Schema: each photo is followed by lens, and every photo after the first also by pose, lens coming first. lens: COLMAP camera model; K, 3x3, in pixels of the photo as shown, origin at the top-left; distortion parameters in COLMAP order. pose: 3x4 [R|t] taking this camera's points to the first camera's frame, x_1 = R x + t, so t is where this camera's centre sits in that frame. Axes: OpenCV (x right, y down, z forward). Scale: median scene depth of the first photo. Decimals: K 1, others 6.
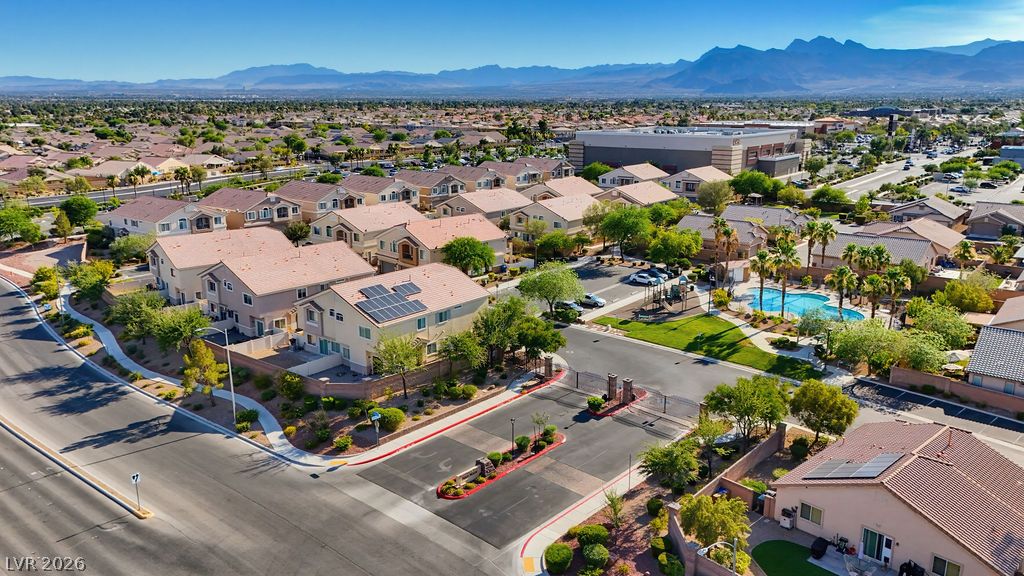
lens RADIAL K [[760.2, 0, 515.1], [0, 760.2, 291.7], [0, 0, 1]] dist [0.044384, -0.012675]
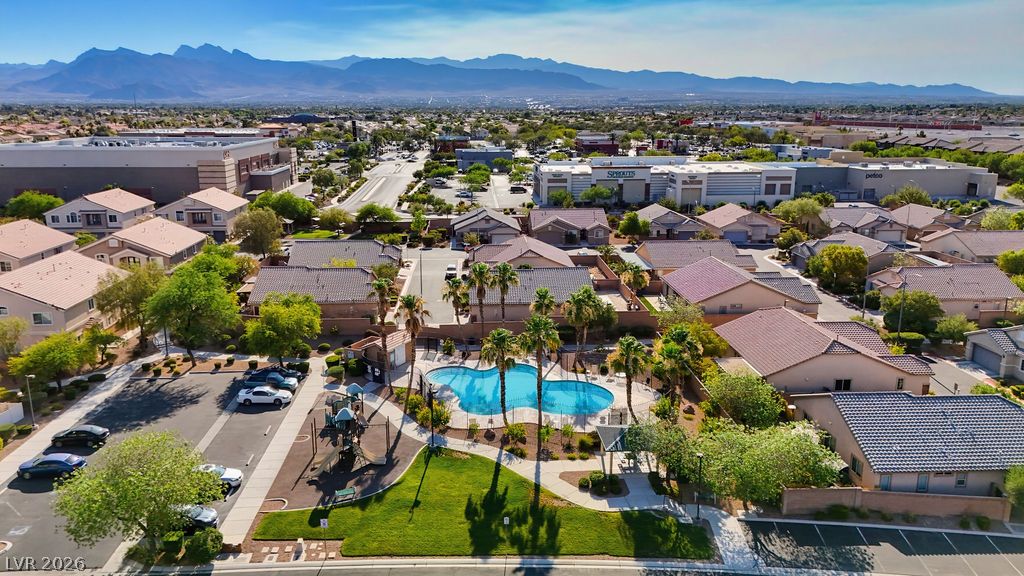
lens RADIAL K [[754.2, 0, 516.9], [0, 754.2, 286.4], [0, 0, 1]] dist [0.075201, -0.073208]
pose [[0.743534, -0.156706, 0.650077, -0.040703], [0.166040, 0.984973, 0.047526, -0.070738], [-0.647756, 0.072602, 0.758380, 0.309528]]
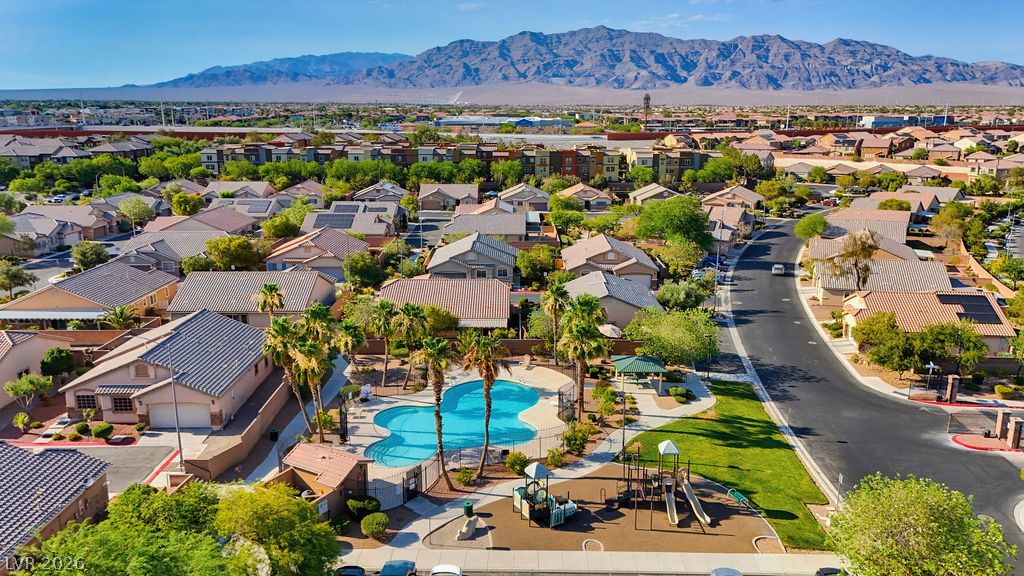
lens RADIAL K [[760.2, 0, 515.1], [0, 760.2, 291.7], [0, 0, 1]] dist [0.044384, -0.012675]
pose [[-0.618809, -0.193266, 0.761396, -0.064805], [0.191957, 0.902675, 0.385136, -0.196793], [-0.761727, 0.384481, -0.521485, 0.817161]]
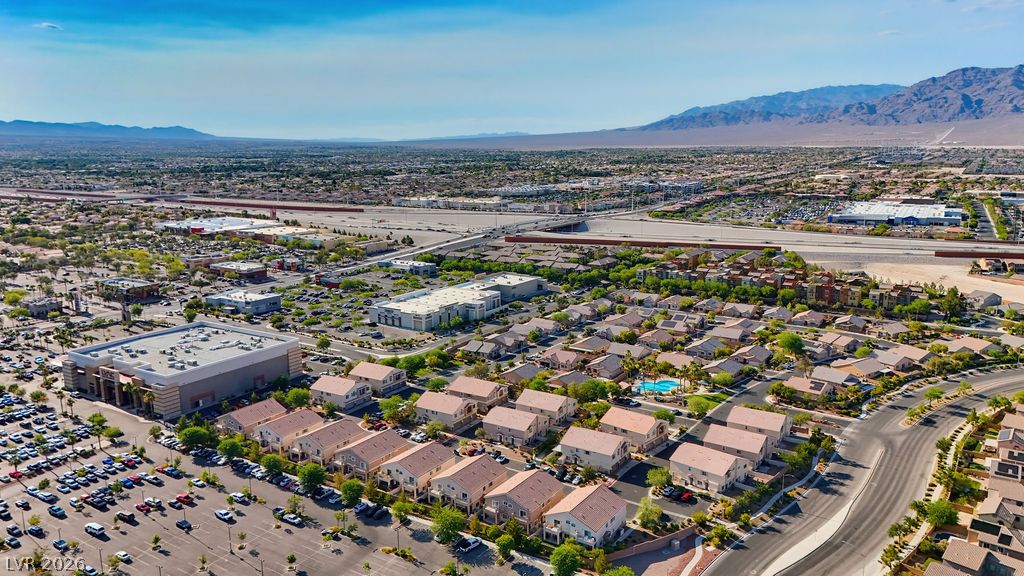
lens RADIAL K [[754.2, 0, 516.9], [0, 754.2, 286.4], [0, 0, 1]] dist [0.075201, -0.073208]
pose [[-0.083619, -0.190619, 0.978096, -1.496394], [0.255665, 0.944575, 0.205944, -0.690007], [-0.963142, 0.267286, -0.030249, 0.980963]]
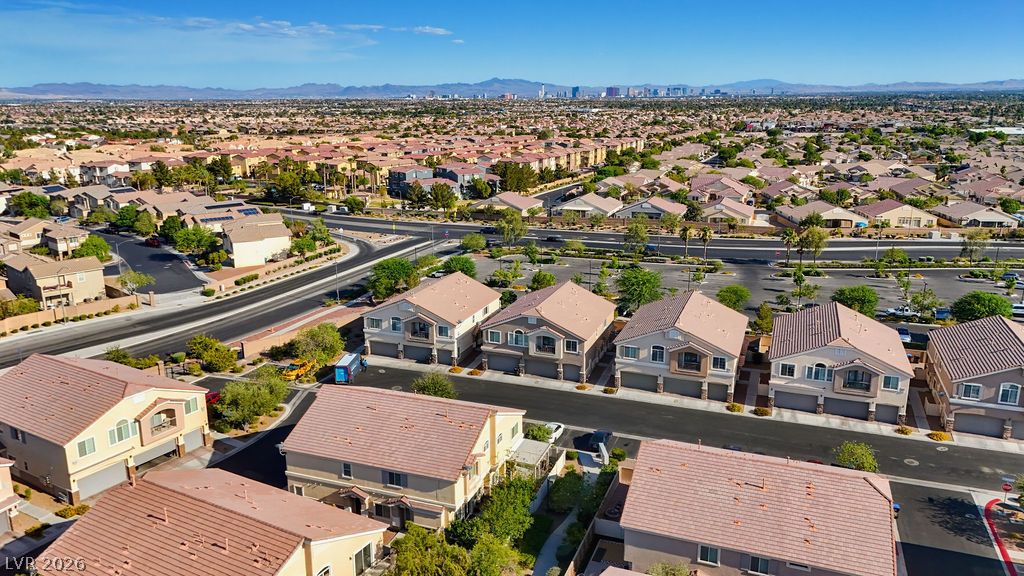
lens RADIAL K [[754.2, 0, 516.9], [0, 754.2, 286.4], [0, 0, 1]] dist [0.075201, -0.073208]
pose [[0.302318, 0.235532, -0.923650, 0.232009], [-0.236663, 0.957197, 0.166625, -0.242699], [0.923360, 0.168220, 0.345120, 0.765241]]
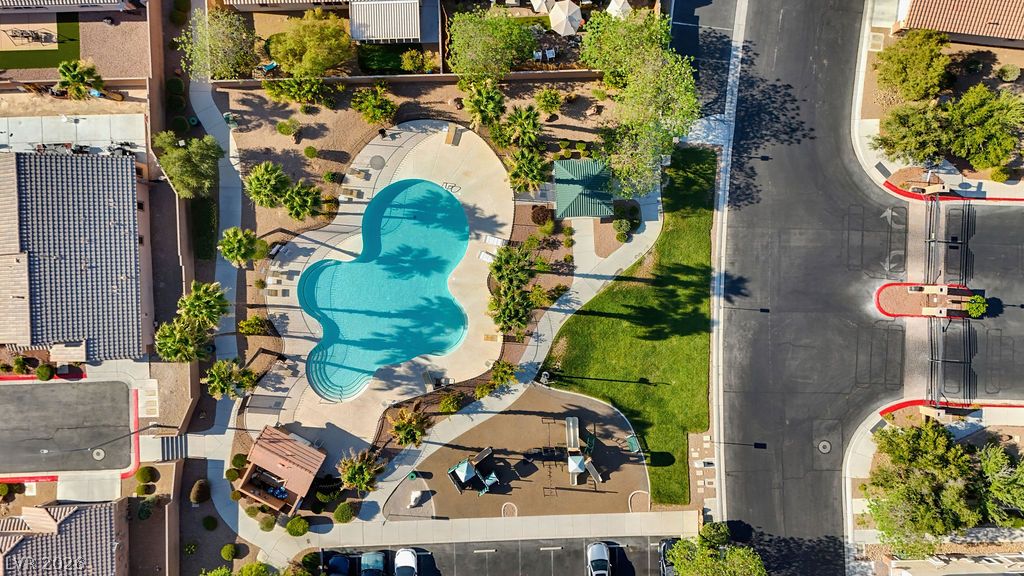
lens RADIAL K [[754.2, 0, 516.9], [0, 754.2, 286.4], [0, 0, 1]] dist [0.075201, -0.073208]
pose [[-0.646451, -0.762915, -0.007809, 0.205302], [0.183249, -0.165194, 0.969088, -0.348438], [-0.740622, 0.625037, 0.246594, 0.512644]]
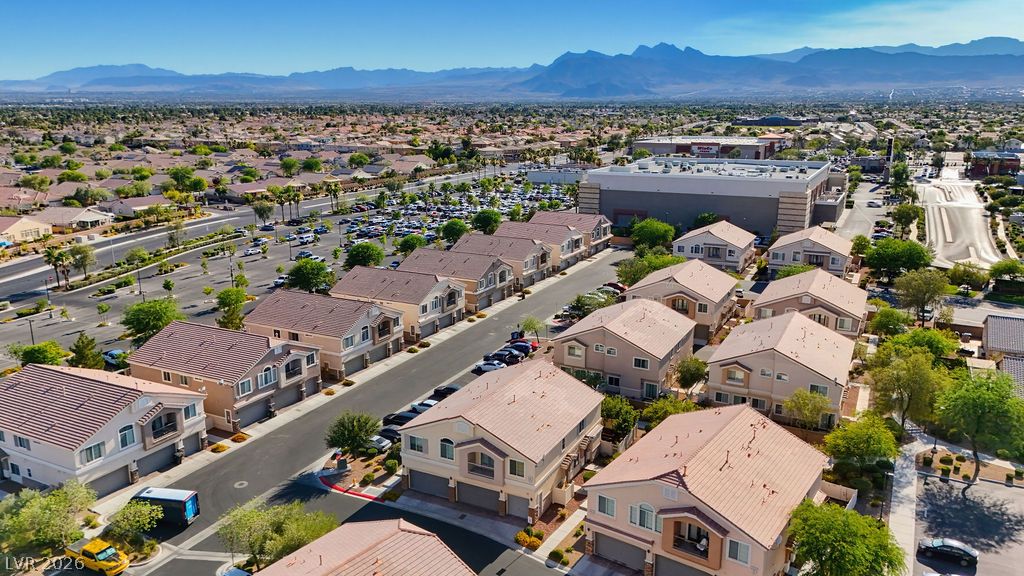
lens RADIAL K [[754.2, 0, 516.9], [0, 754.2, 286.4], [0, 0, 1]] dist [0.075201, -0.073208]
pose [[0.982844, -0.047511, 0.178215, -0.238387], [0.049013, 0.998790, -0.004036, -0.155311], [-0.177807, 0.012701, 0.983983, 0.407212]]
